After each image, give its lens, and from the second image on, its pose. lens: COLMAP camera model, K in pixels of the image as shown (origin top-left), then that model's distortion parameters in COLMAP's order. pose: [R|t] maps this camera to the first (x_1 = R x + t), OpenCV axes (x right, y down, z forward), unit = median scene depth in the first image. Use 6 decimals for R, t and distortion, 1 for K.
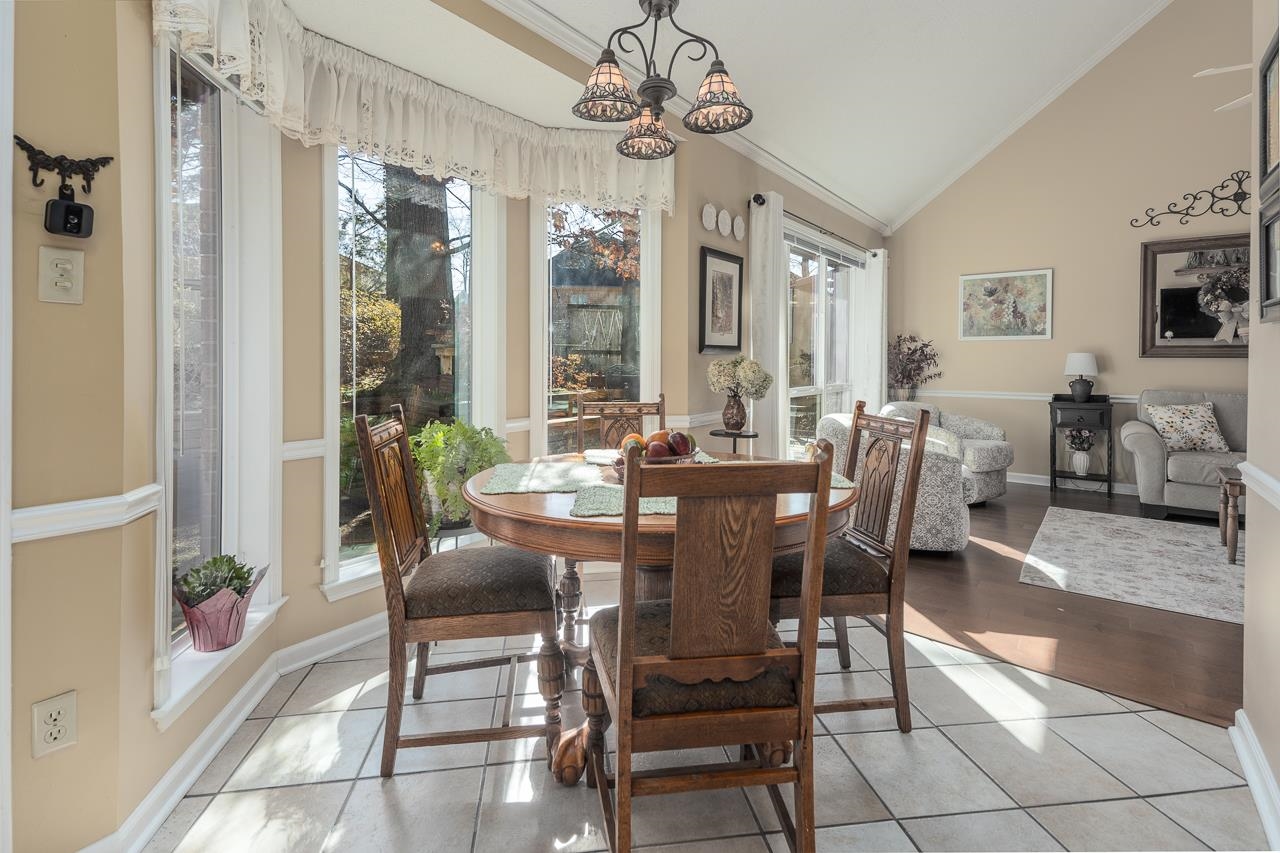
lens RADIAL K [[622.6, 0, 647.6], [0, 622.6, 368.6], [0, 0, 1]] dist [0.073583, -0.036170]
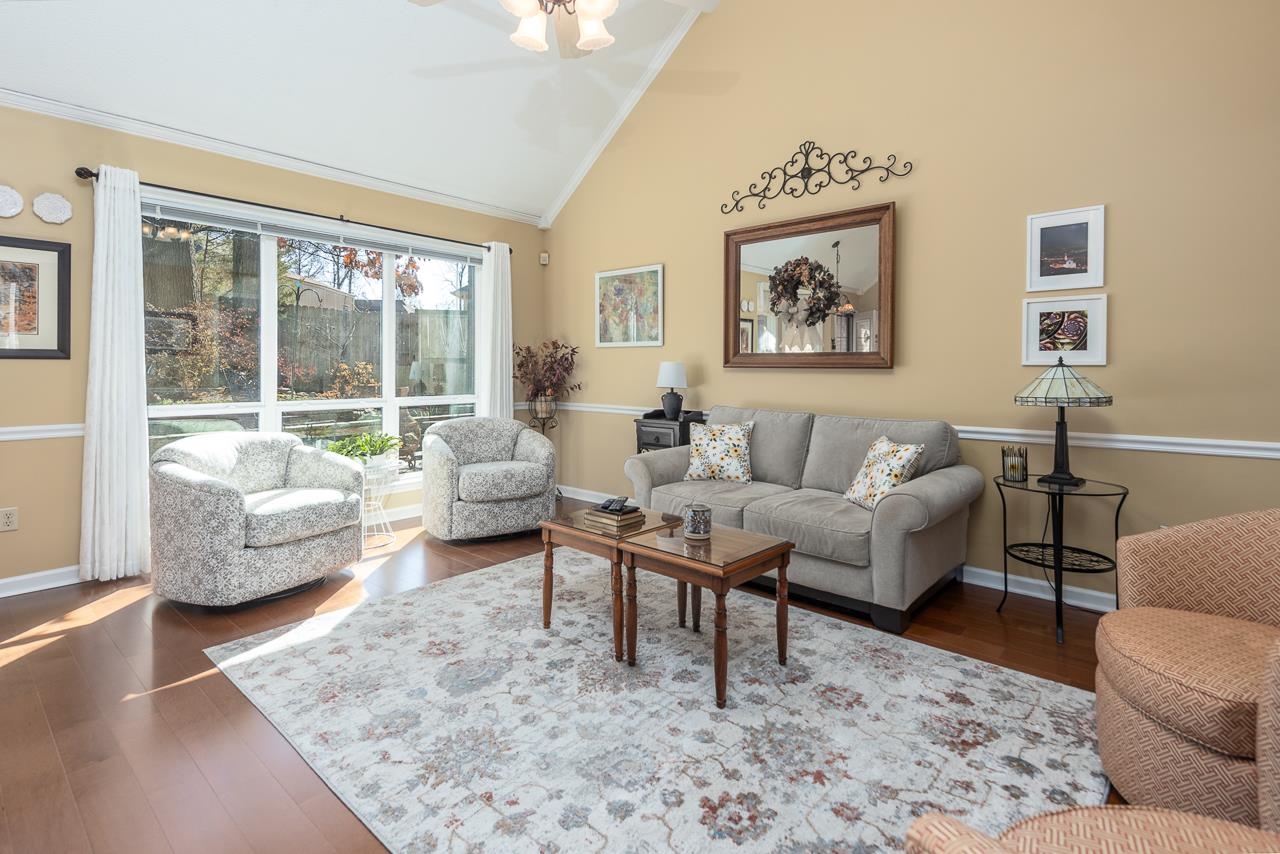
lens RADIAL K [[622.6, 0, 647.6], [0, 622.6, 369.1], [0, 0, 1]] dist [0.073583, -0.036170]
pose [[0.993843, 0.006022, -0.110636, 0.767168], [-0.007383, 0.999902, -0.011900, -0.004331], [0.110553, 0.012644, 0.993790, 0.172397]]
